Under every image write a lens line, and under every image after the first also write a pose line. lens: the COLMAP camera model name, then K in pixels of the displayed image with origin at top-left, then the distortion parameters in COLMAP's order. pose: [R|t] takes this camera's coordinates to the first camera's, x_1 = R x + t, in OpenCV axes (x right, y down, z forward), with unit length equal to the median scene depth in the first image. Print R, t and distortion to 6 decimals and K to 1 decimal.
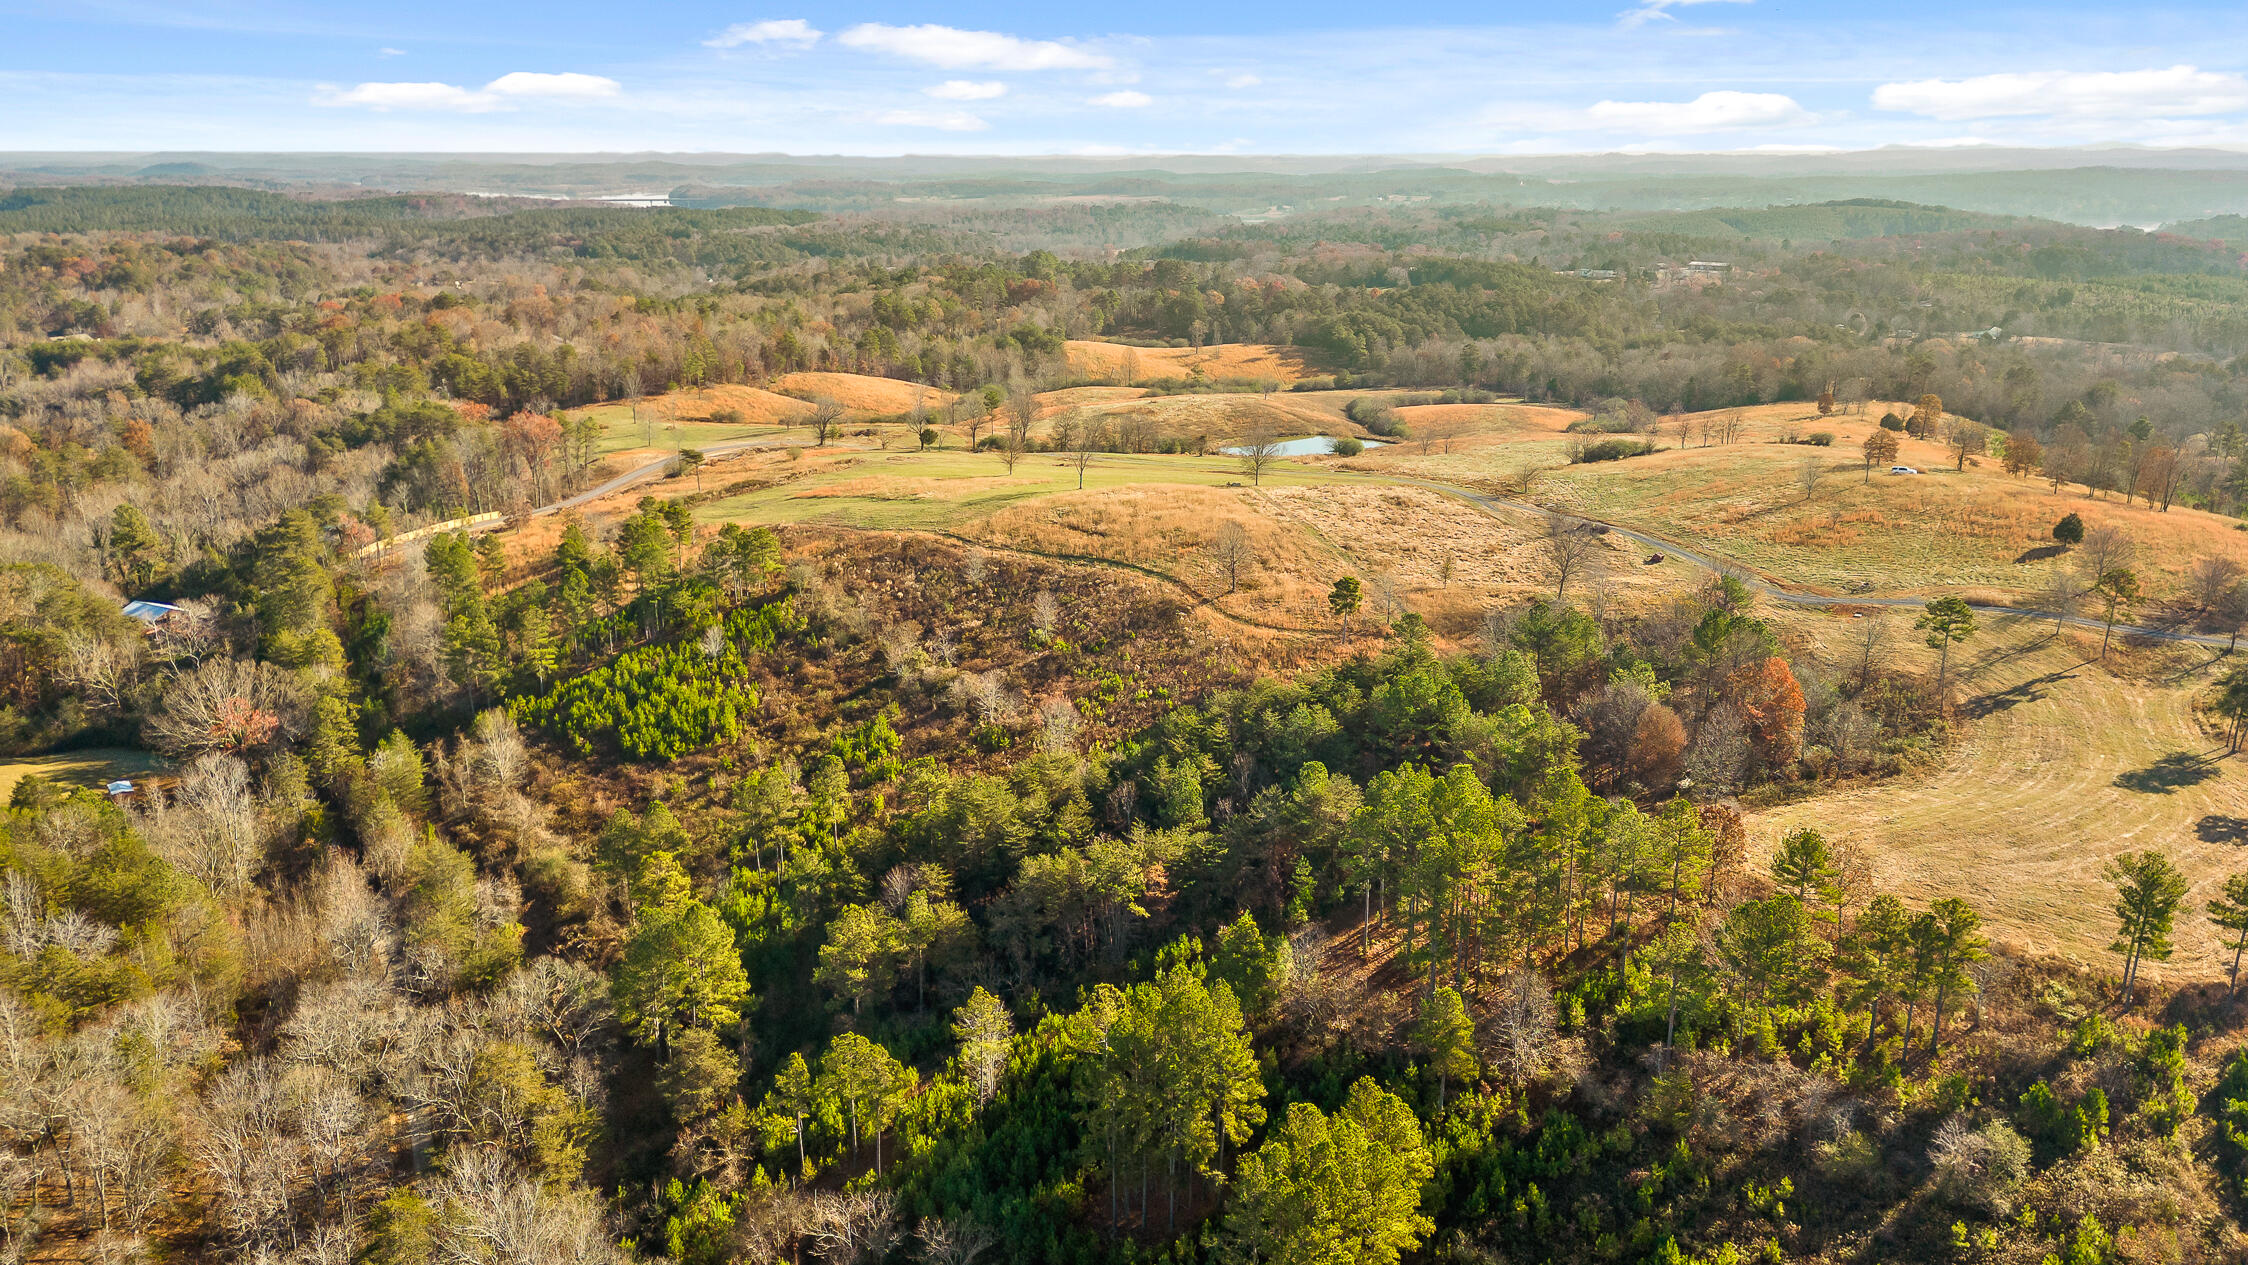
lens RADIAL K [[1600.8, 0, 1129.6], [0, 1600.8, 634.7], [0, 0, 1]] dist [0.096662, -0.092815]
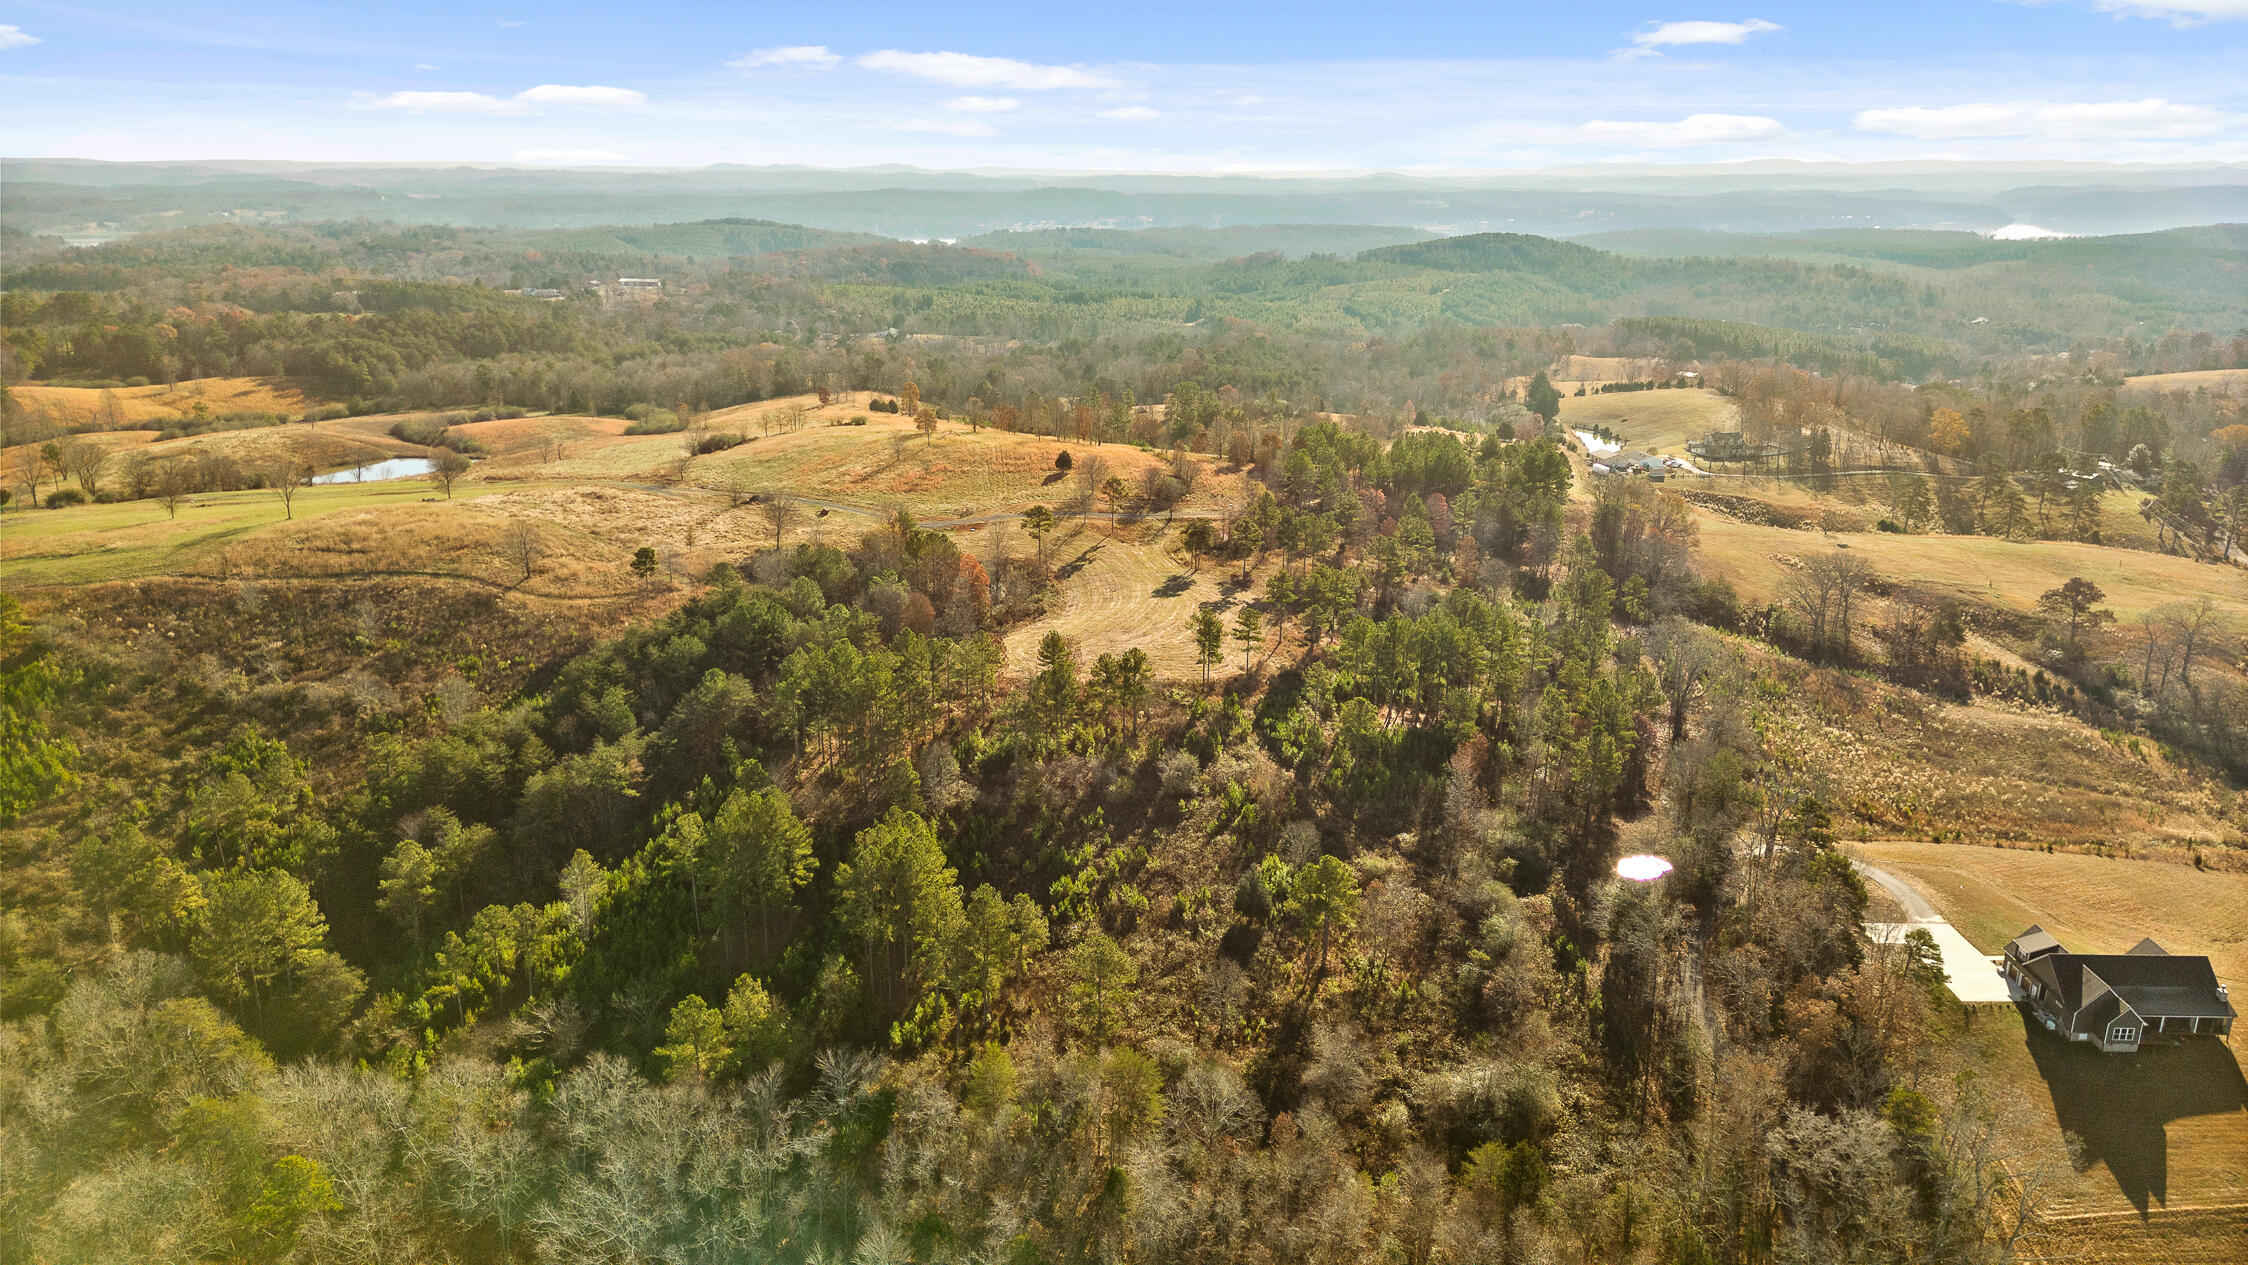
lens RADIAL K [[1565.4, 0, 1124.0], [0, 1565.4, 632.5], [0, 0, 1]] dist [0.097598, -0.094683]
pose [[0.788595, -0.169335, 0.591138, -0.149162], [0.171125, 0.983794, 0.053528, 0.013360], [-0.590622, 0.058947, 0.804792, -0.112938]]
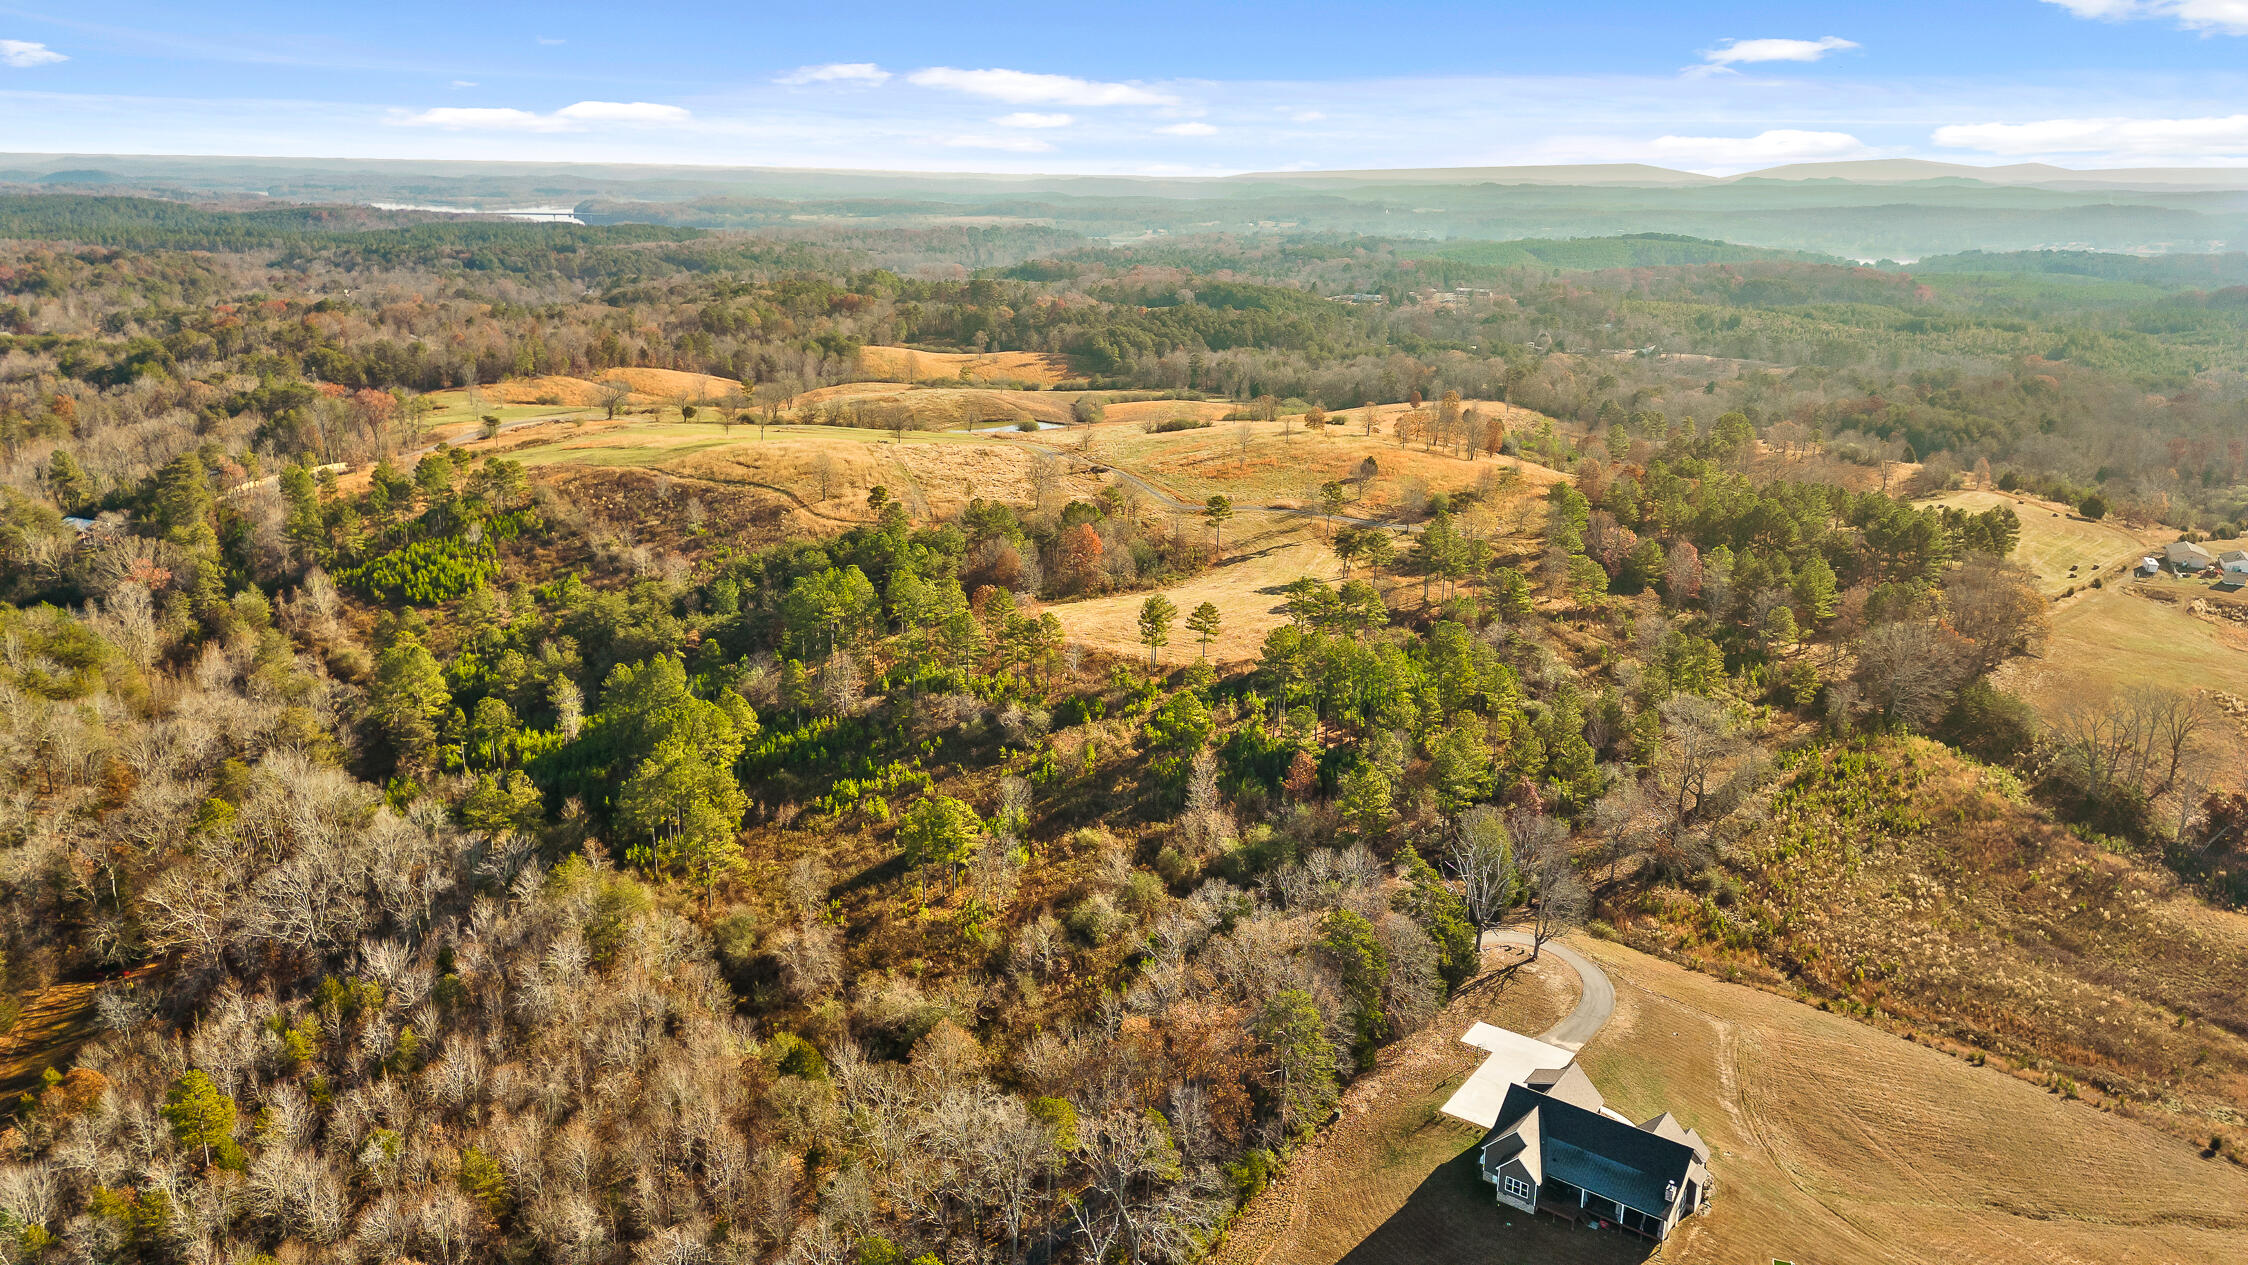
lens RADIAL K [[1565.4, 0, 1124.0], [0, 1565.4, 632.5], [0, 0, 1]] dist [0.097598, -0.094683]
pose [[0.998704, 0.000685, 0.050890, 0.138734], [-0.000311, 0.999973, -0.007339, 0.055571], [-0.050894, 0.007313, 0.998677, -0.256769]]
